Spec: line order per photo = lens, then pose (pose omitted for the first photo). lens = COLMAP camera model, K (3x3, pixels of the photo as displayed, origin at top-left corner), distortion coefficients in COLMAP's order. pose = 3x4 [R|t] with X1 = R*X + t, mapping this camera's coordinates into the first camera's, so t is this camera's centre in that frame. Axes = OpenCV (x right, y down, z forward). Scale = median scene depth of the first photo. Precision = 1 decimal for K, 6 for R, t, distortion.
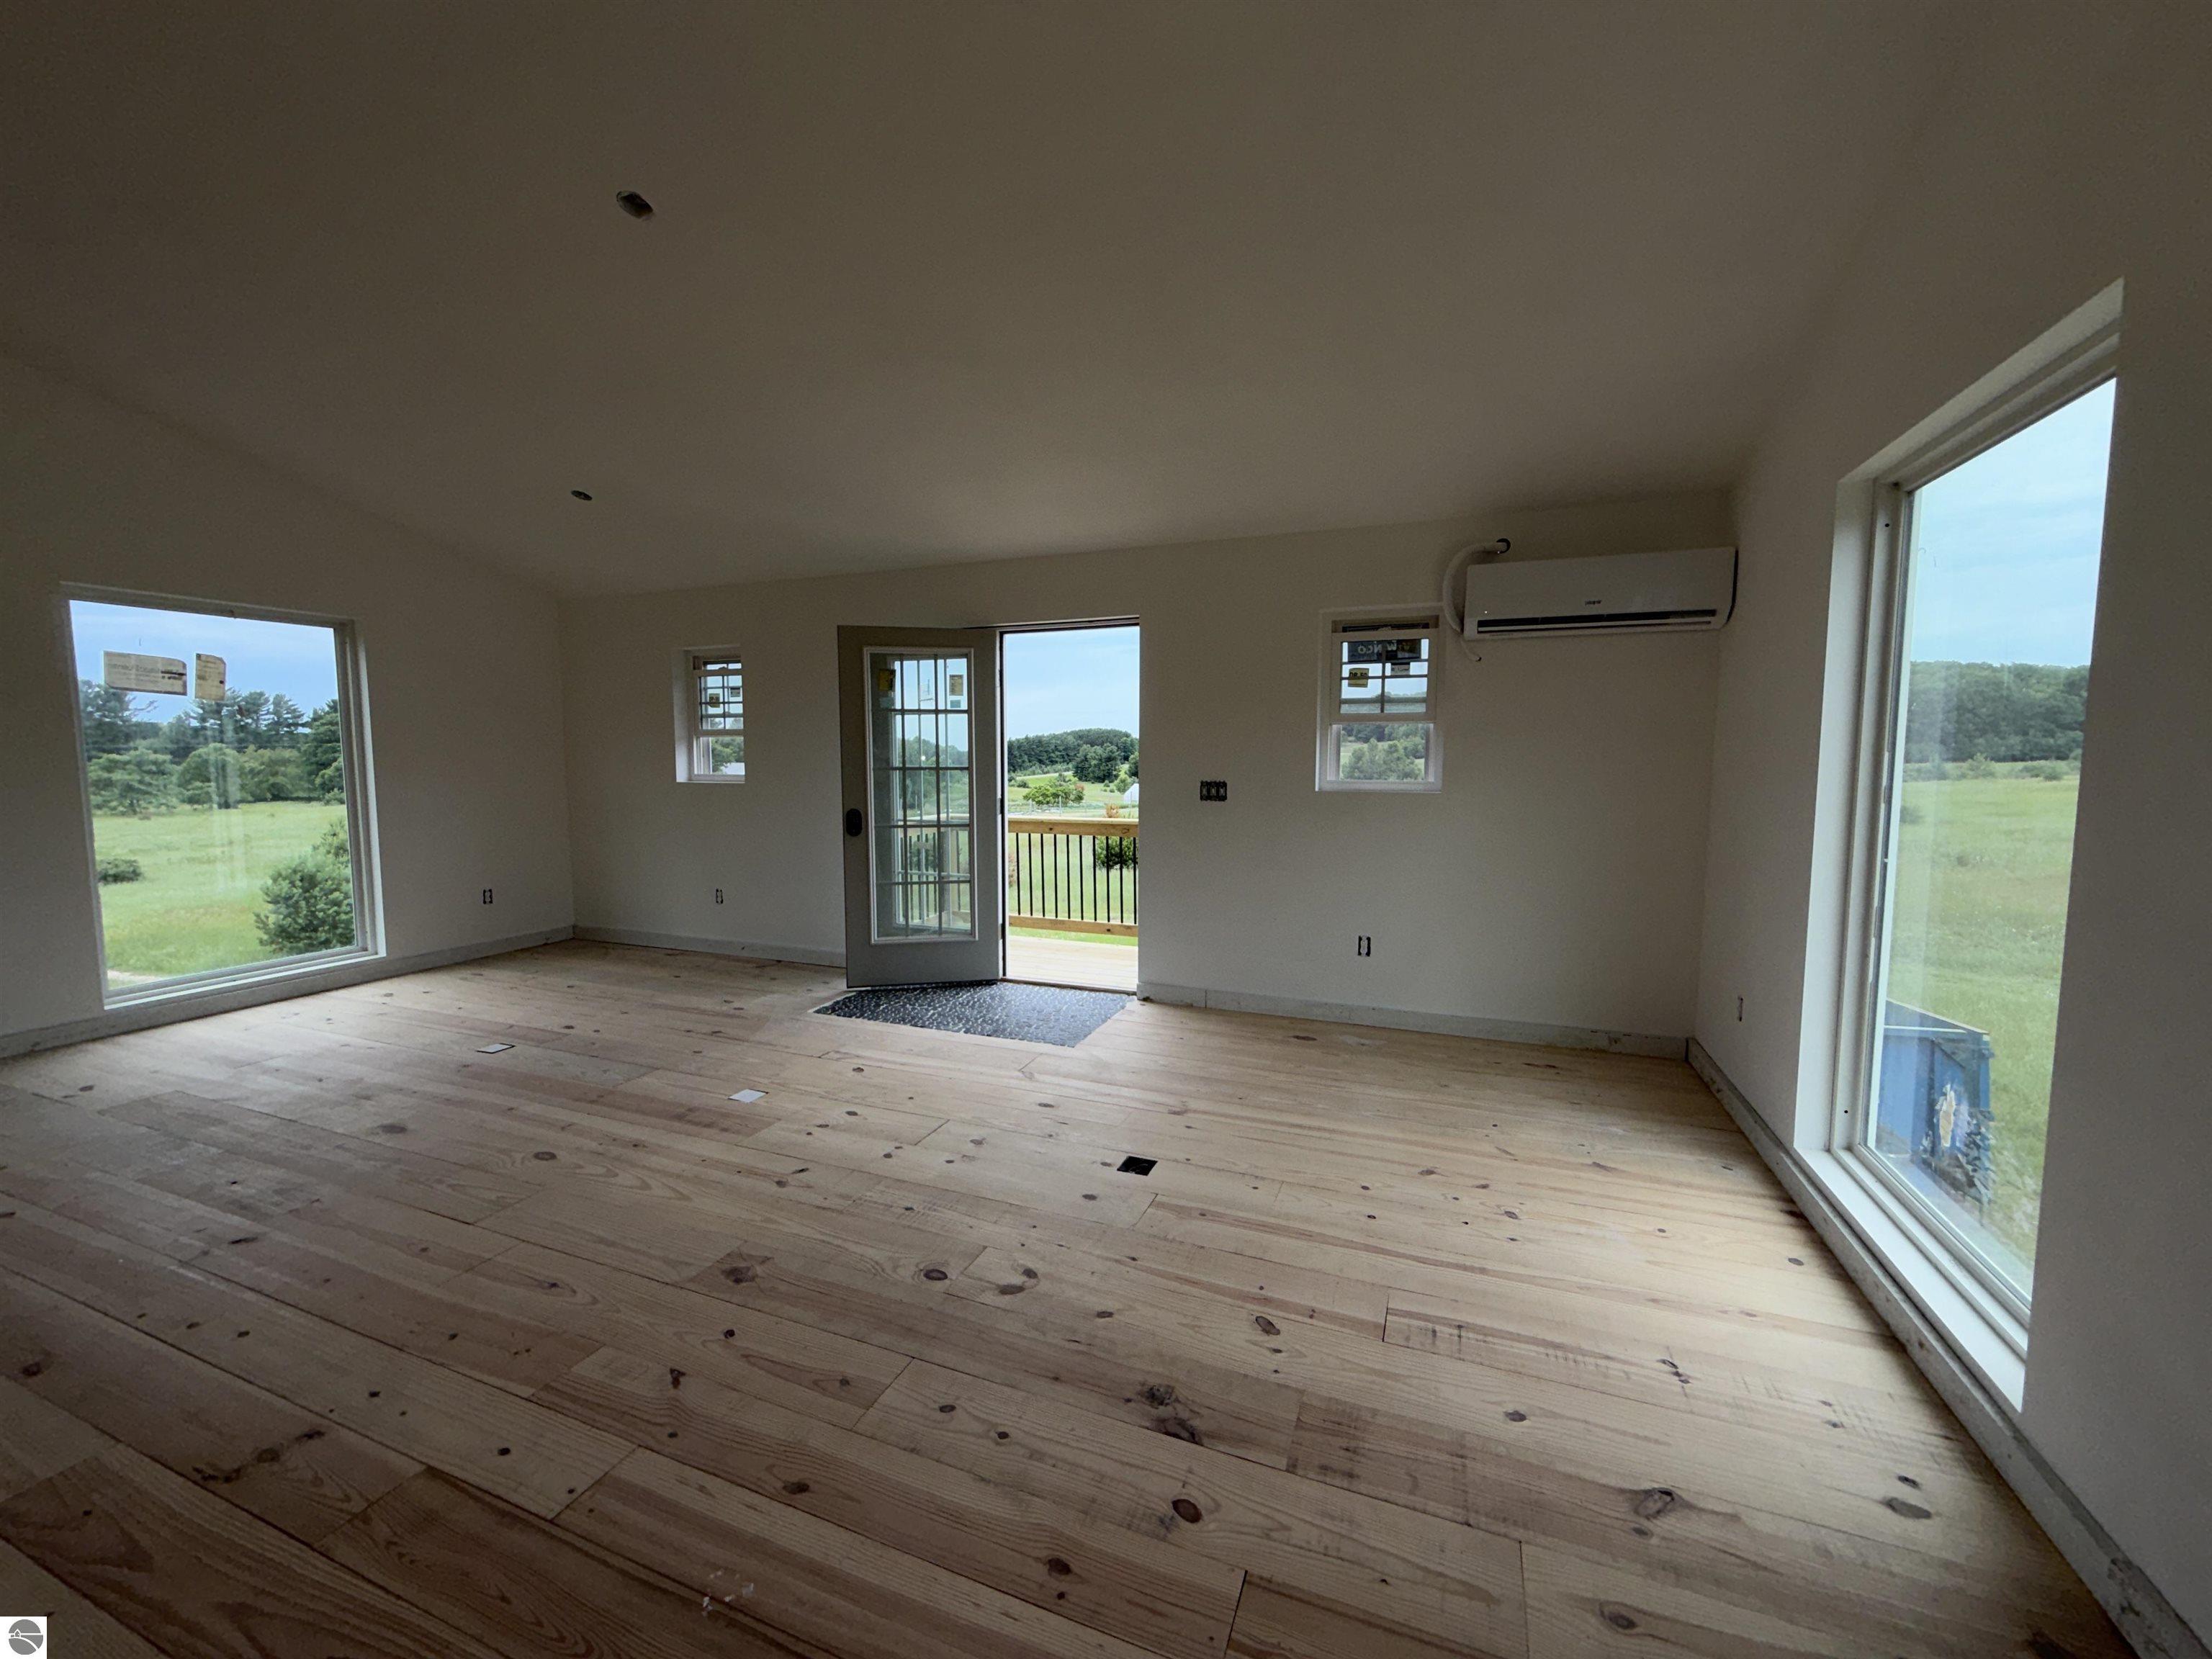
lens RADIAL K [[878.5, 0, 1101.8], [0, 878.5, 830.0], [0, 0, 1]] dist [0.000811, -0.000110]
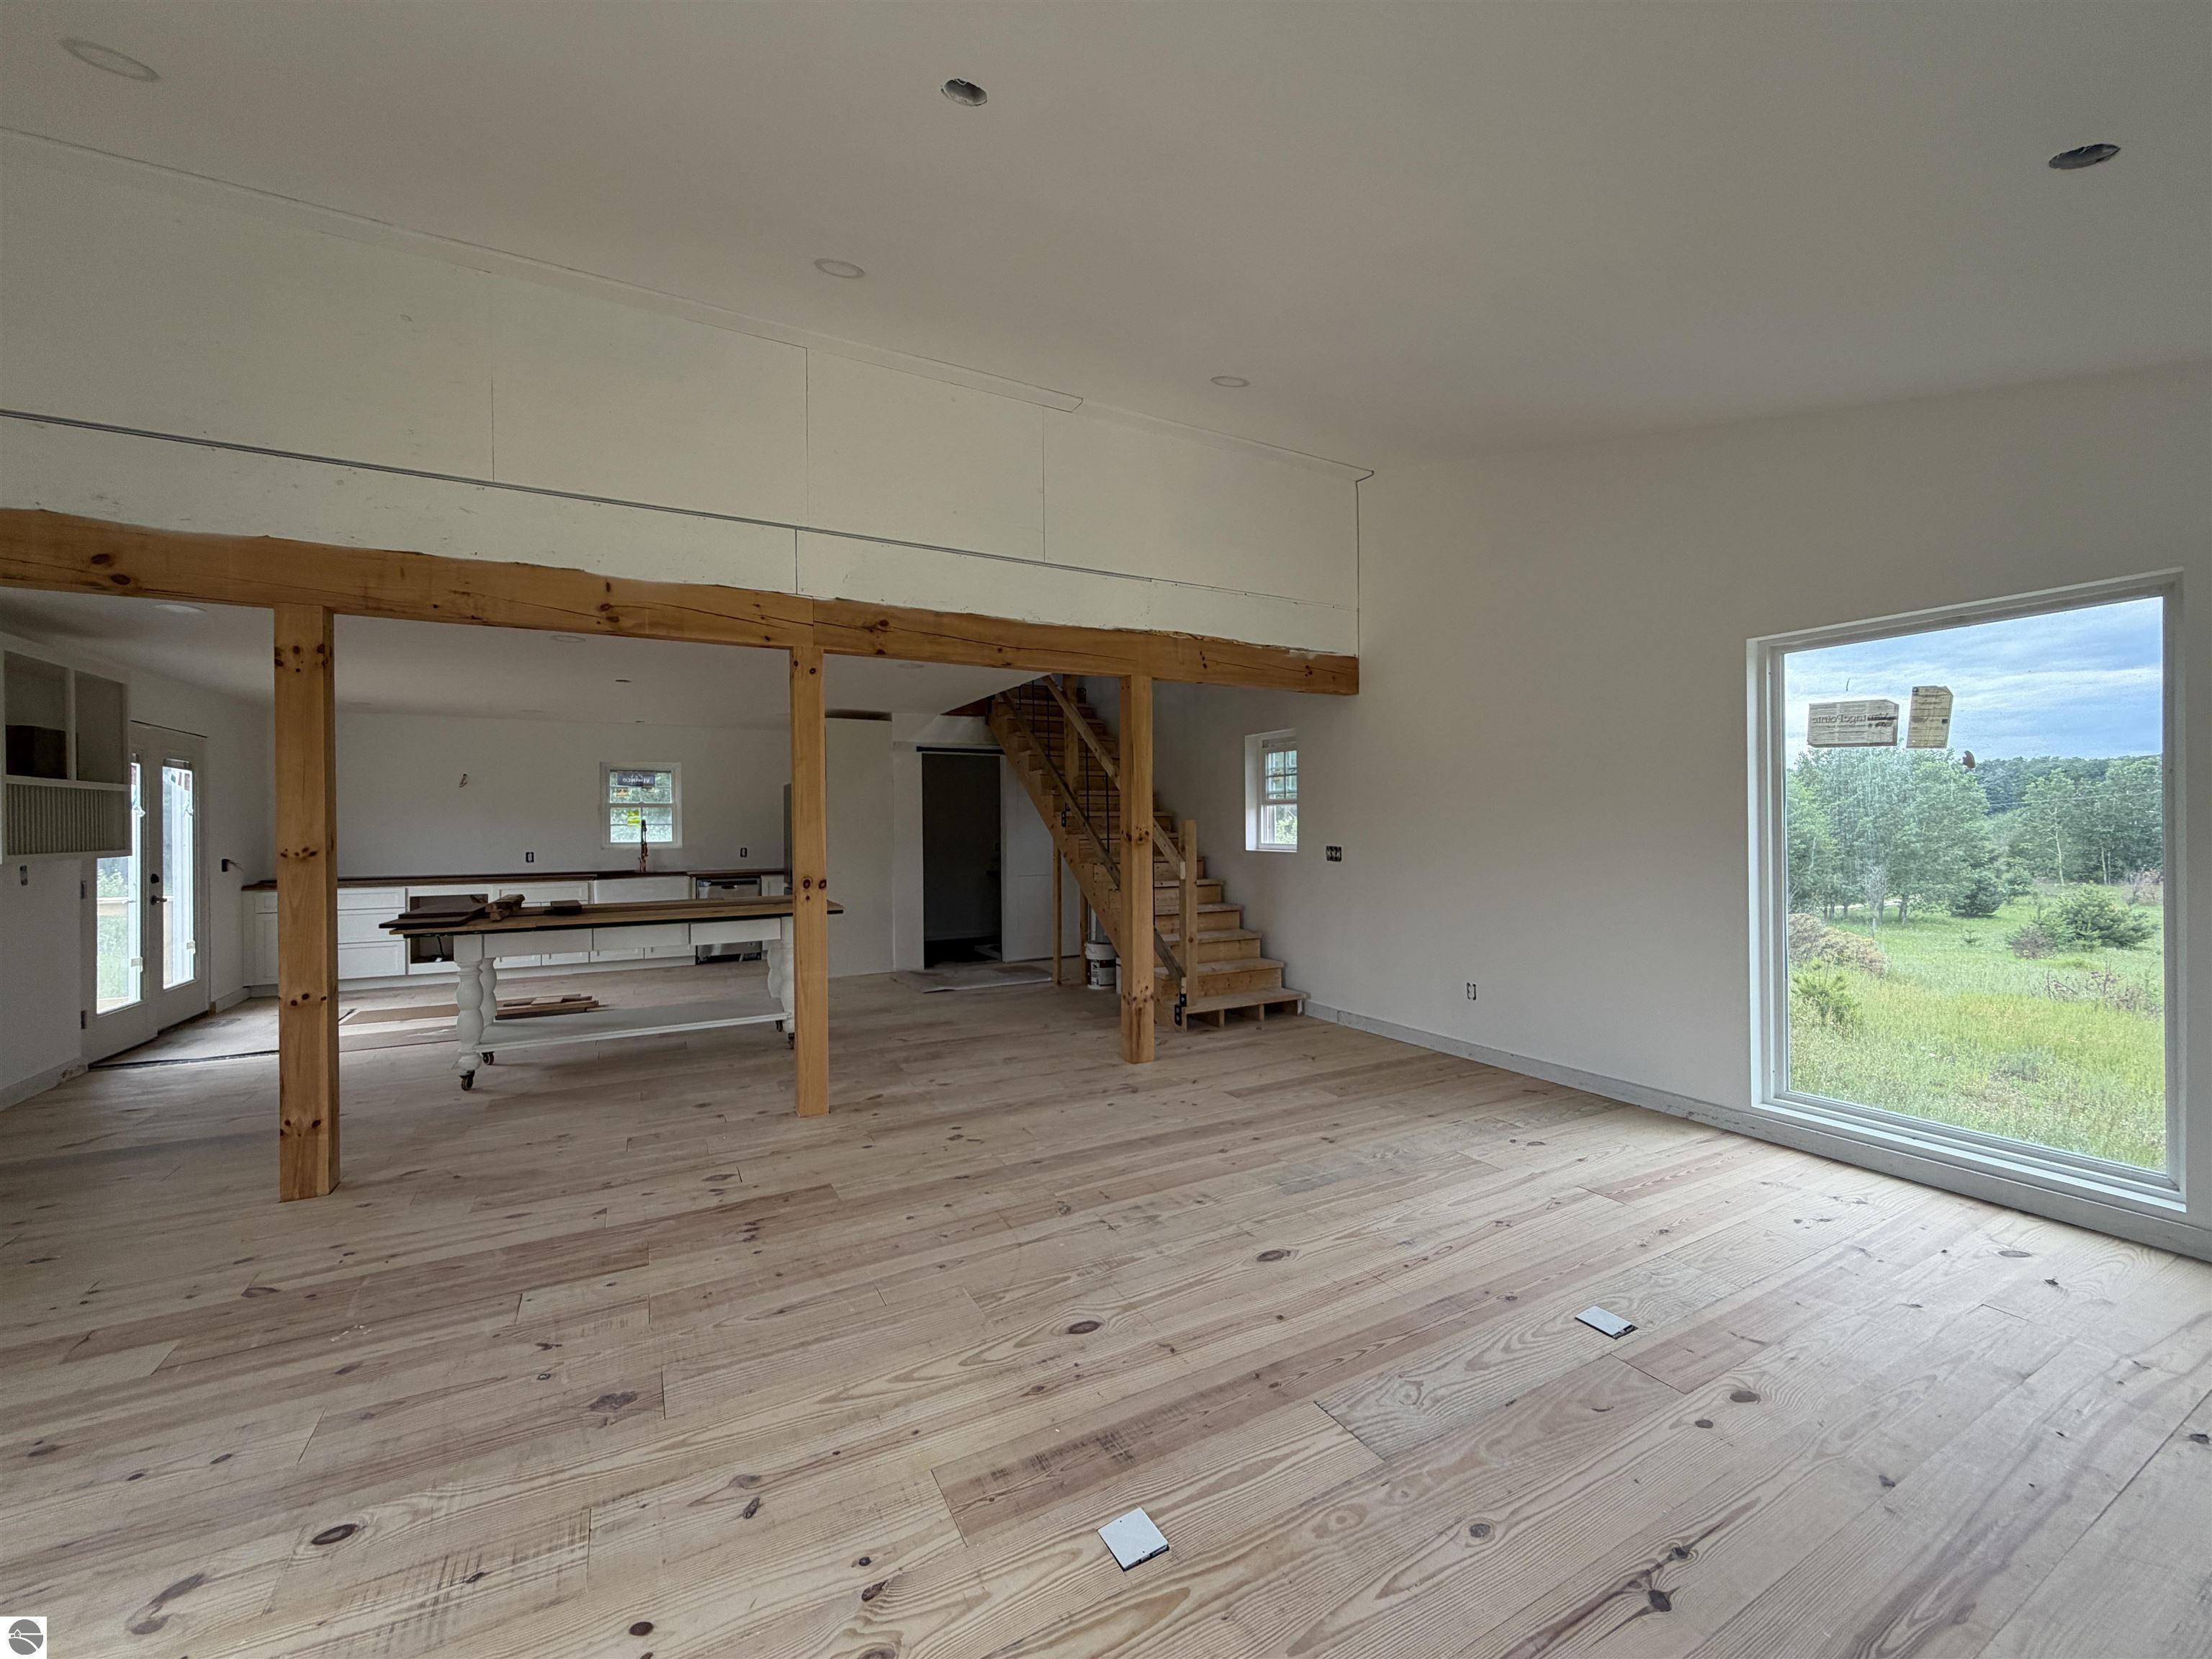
lens RADIAL K [[881.1, 0, 1102.7], [0, 881.1, 829.7], [0, 0, 1]] dist [0.000348, 0.000289]
pose [[-0.638670, 0.009527, -0.769422, -0.017923], [-0.057186, 0.996571, 0.059808, -0.090430], [0.767353, 0.082198, -0.635935, 1.002049]]
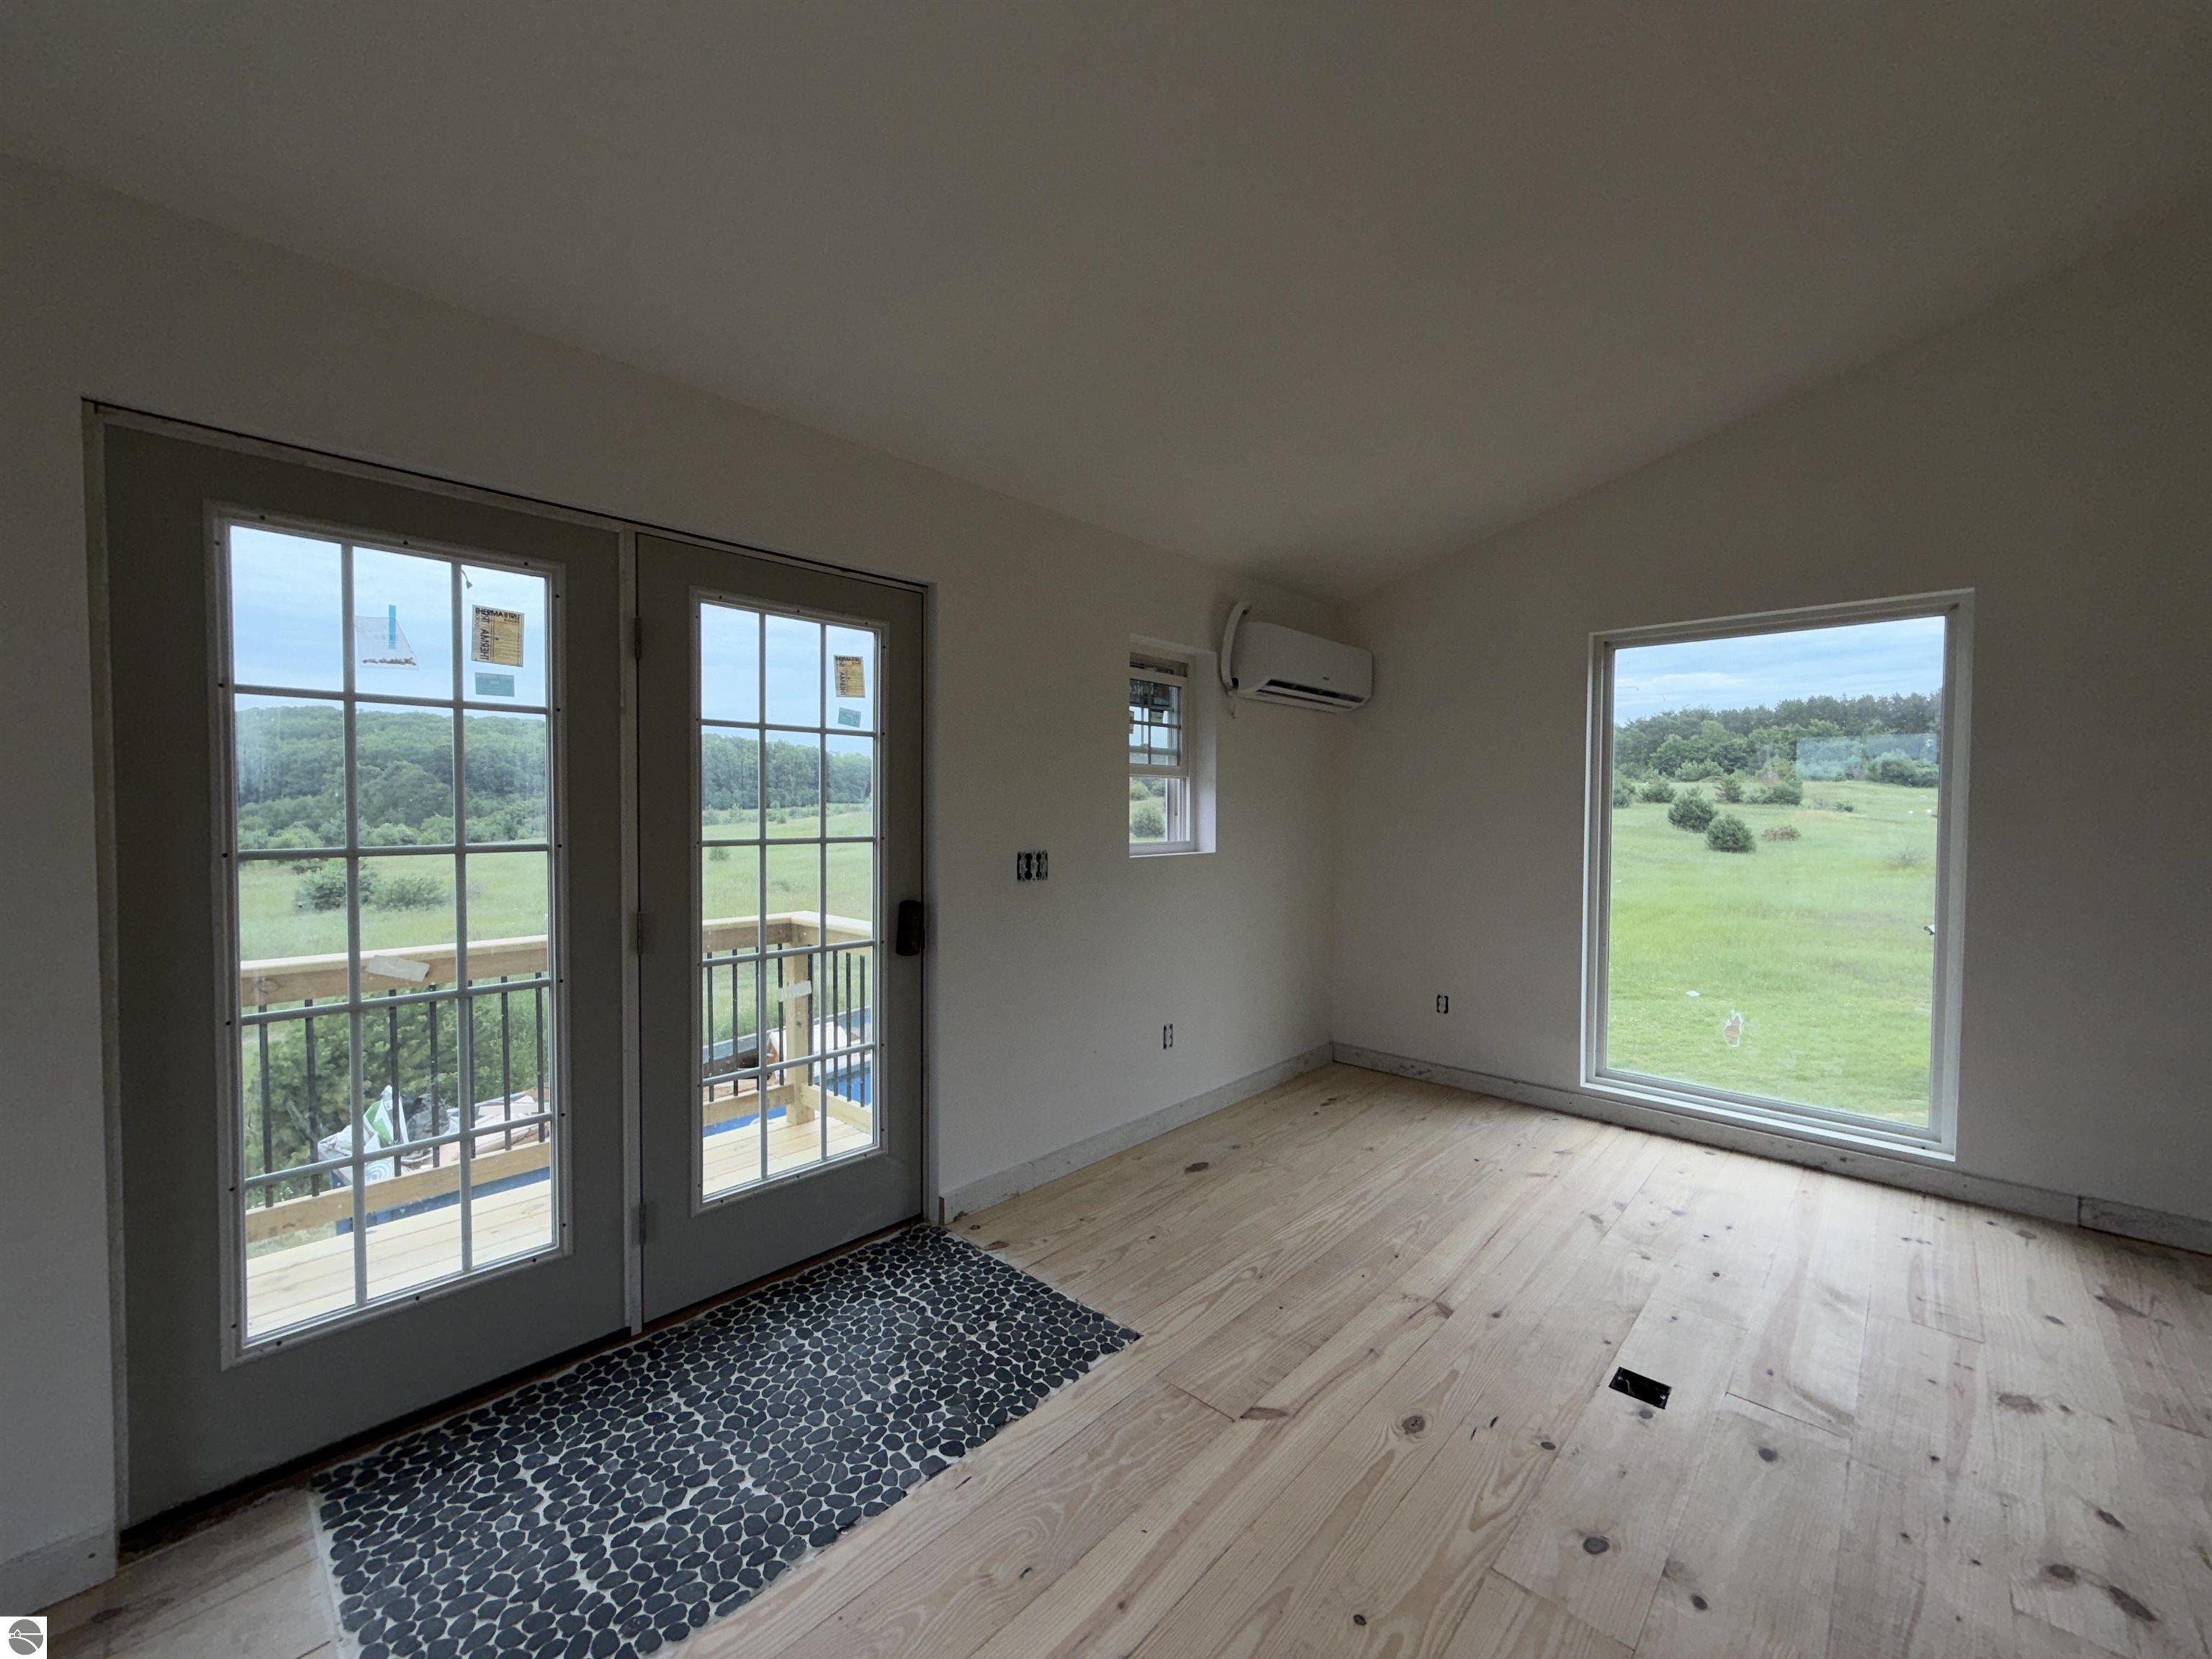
lens RADIAL K [[878.5, 0, 1101.8], [0, 878.5, 830.0], [0, 0, 1]] dist [0.000811, -0.000110]
pose [[0.363278, -0.024476, 0.931359, -0.514224], [0.075881, 0.997111, -0.003394, -0.069395], [-0.928585, 0.071906, 0.364086, 0.733870]]
